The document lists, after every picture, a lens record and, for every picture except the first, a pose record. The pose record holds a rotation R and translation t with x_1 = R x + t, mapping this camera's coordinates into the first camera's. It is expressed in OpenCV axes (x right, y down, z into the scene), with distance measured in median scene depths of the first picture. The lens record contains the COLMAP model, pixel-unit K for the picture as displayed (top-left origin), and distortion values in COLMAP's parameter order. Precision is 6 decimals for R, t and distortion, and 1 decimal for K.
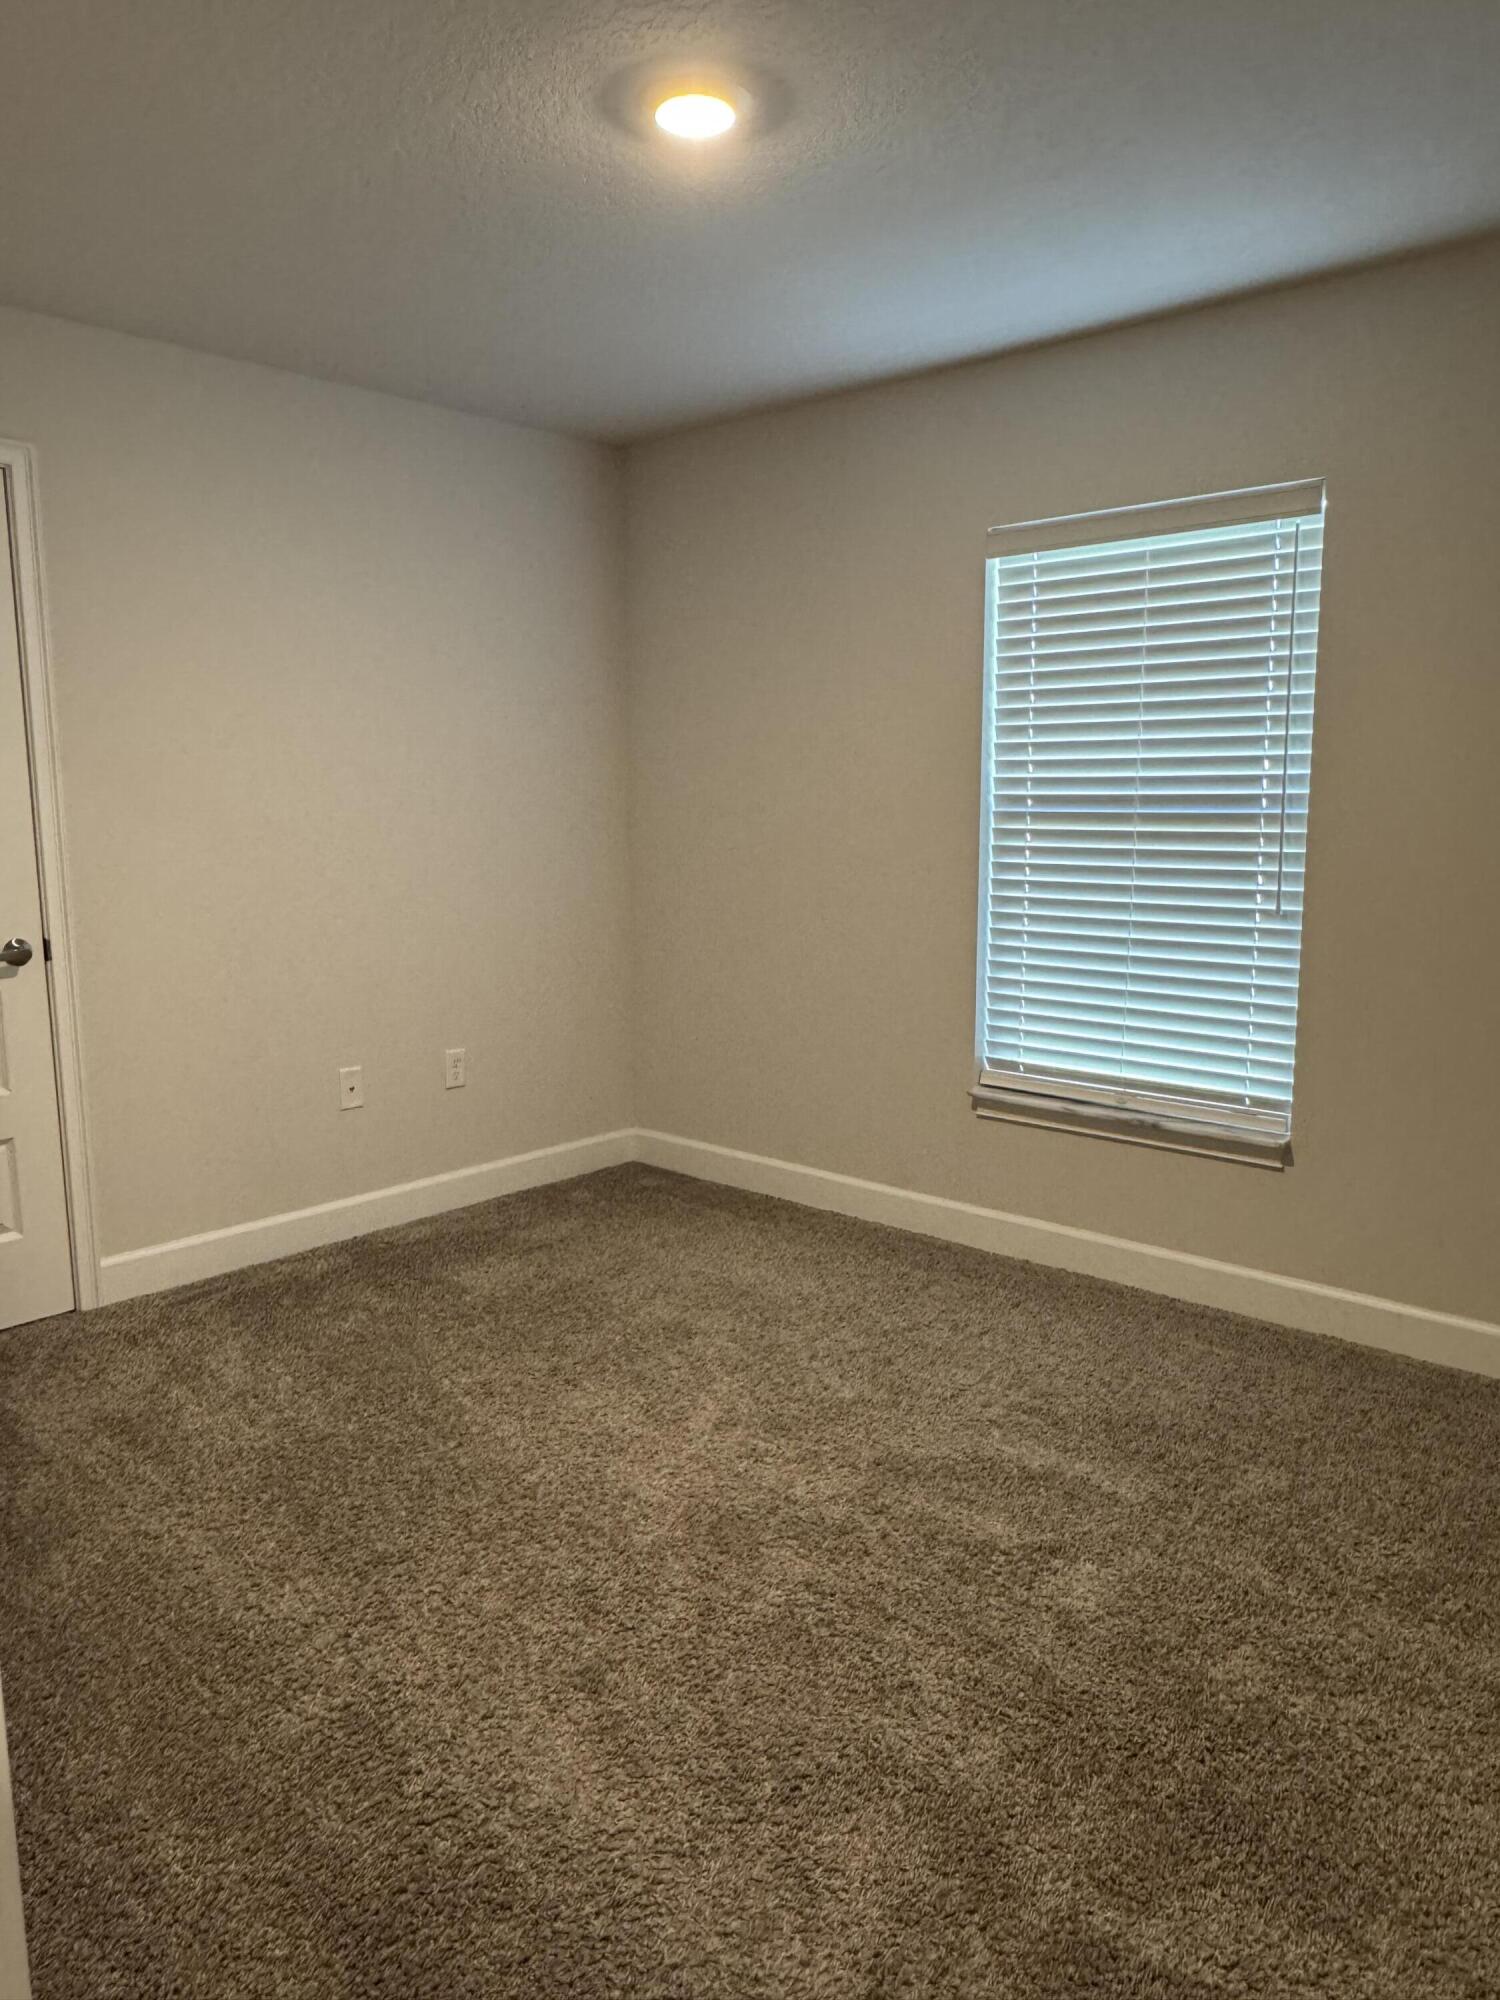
lens RADIAL K [[1413.4, 0, 746.0], [0, 1413.4, 993.9], [0, 0, 1]] dist [0.028951, -0.013160]
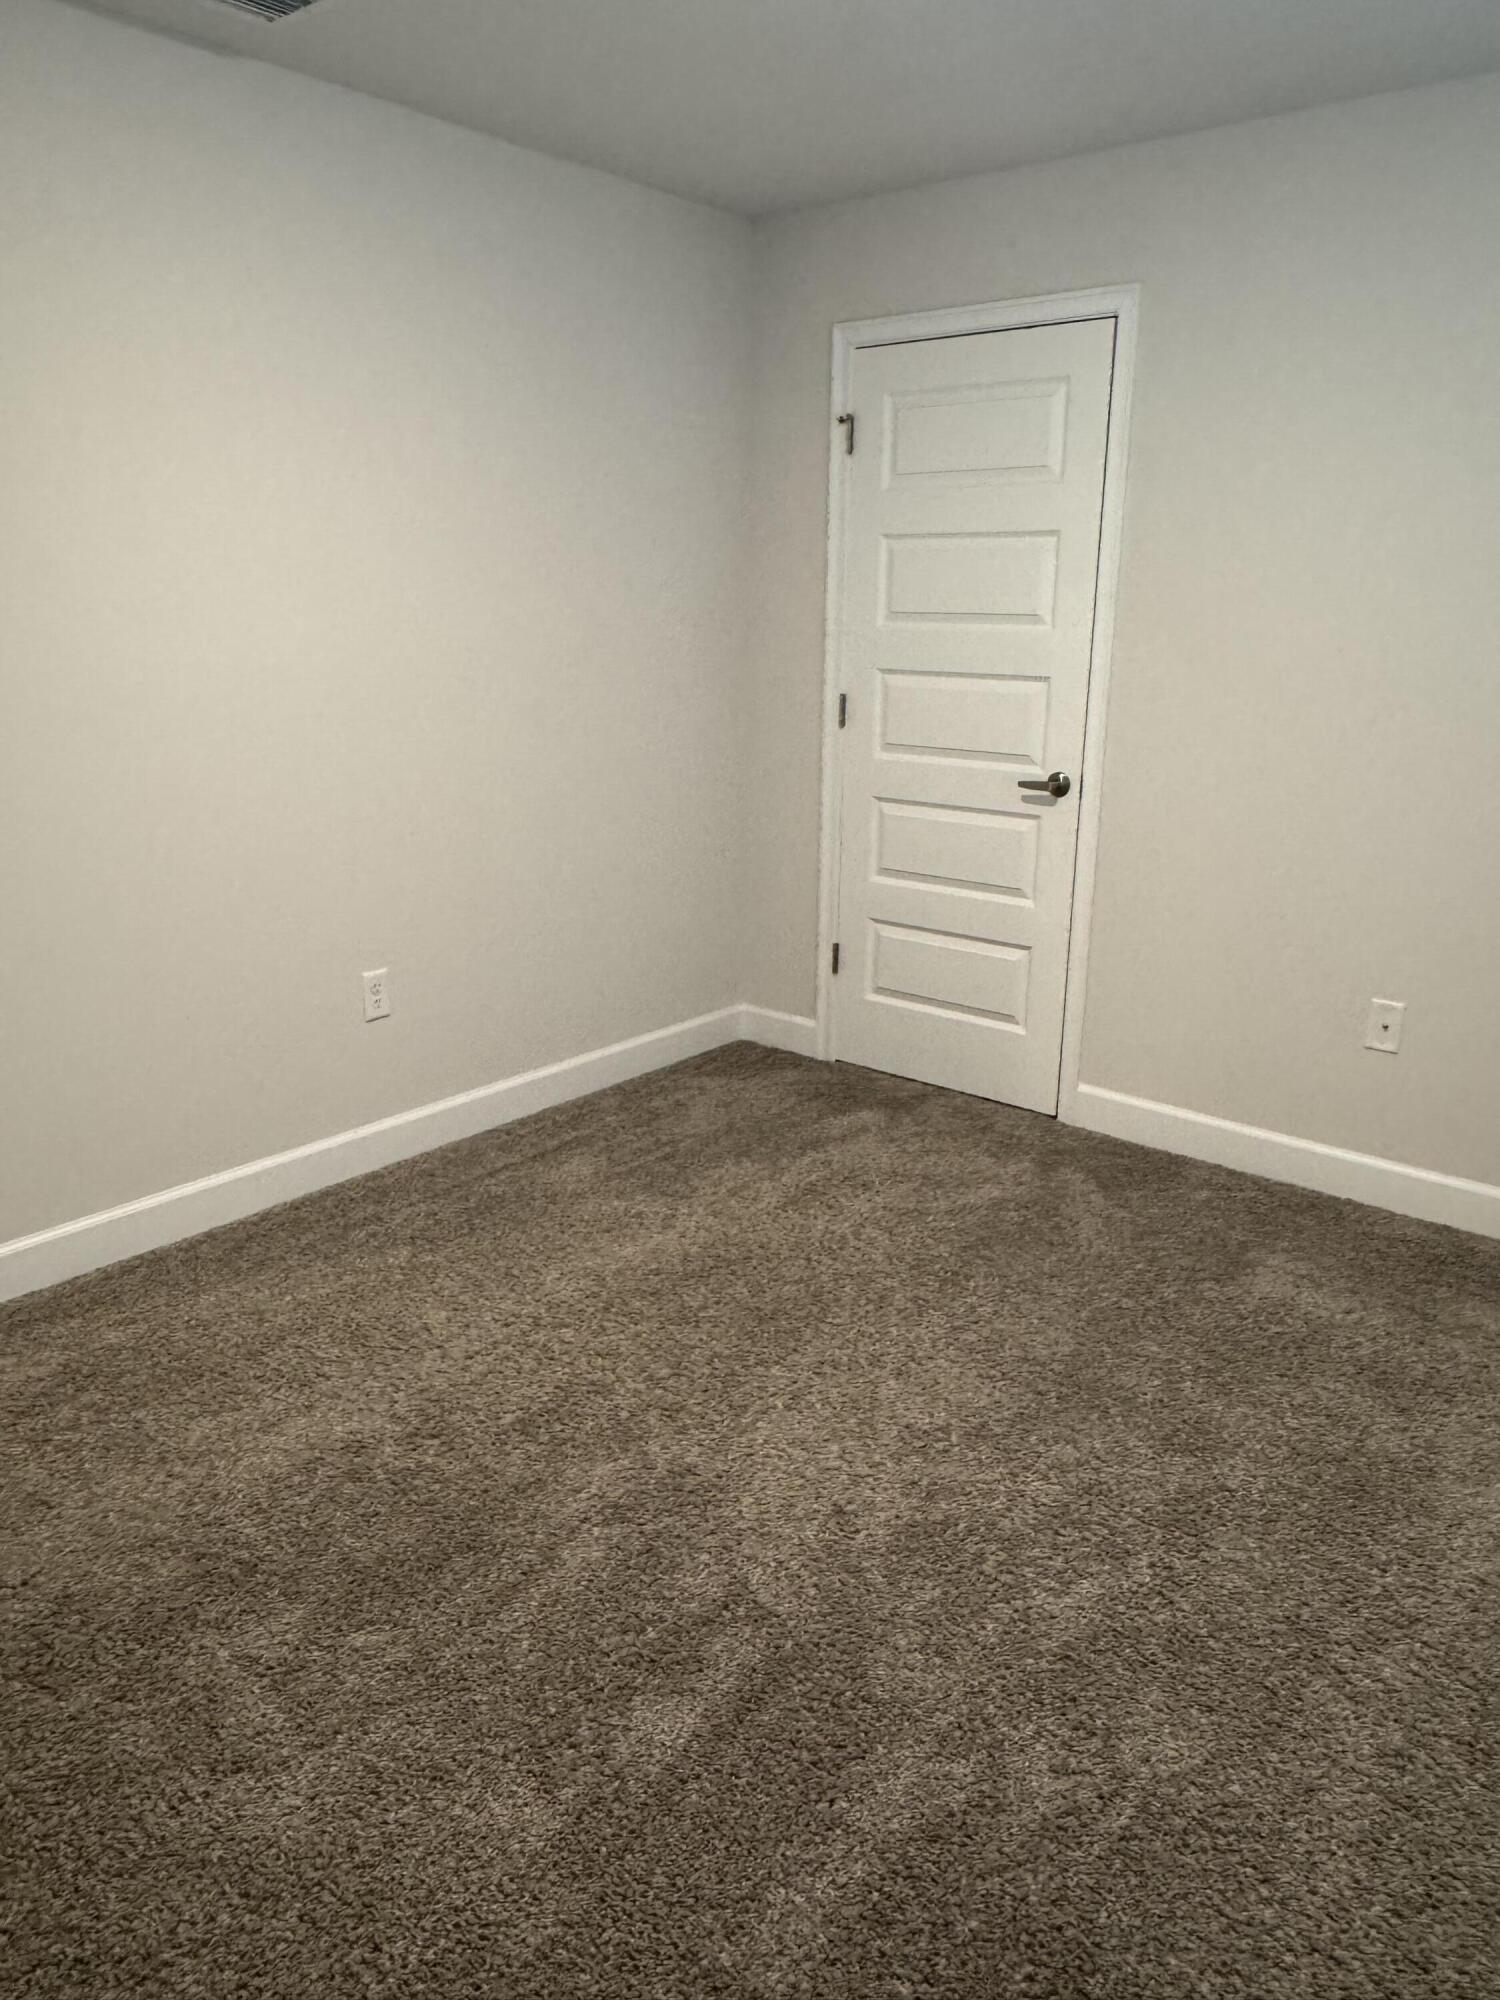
lens RADIAL K [[1413.4, 0, 749.2], [0, 1413.4, 997.2], [0, 0, 1]] dist [0.028951, -0.013160]
pose [[0.035759, 0.281988, -0.958751, 0.544687], [-0.162432, 0.948248, 0.272840, -0.126245], [0.986072, 0.145976, 0.079712, 0.663754]]
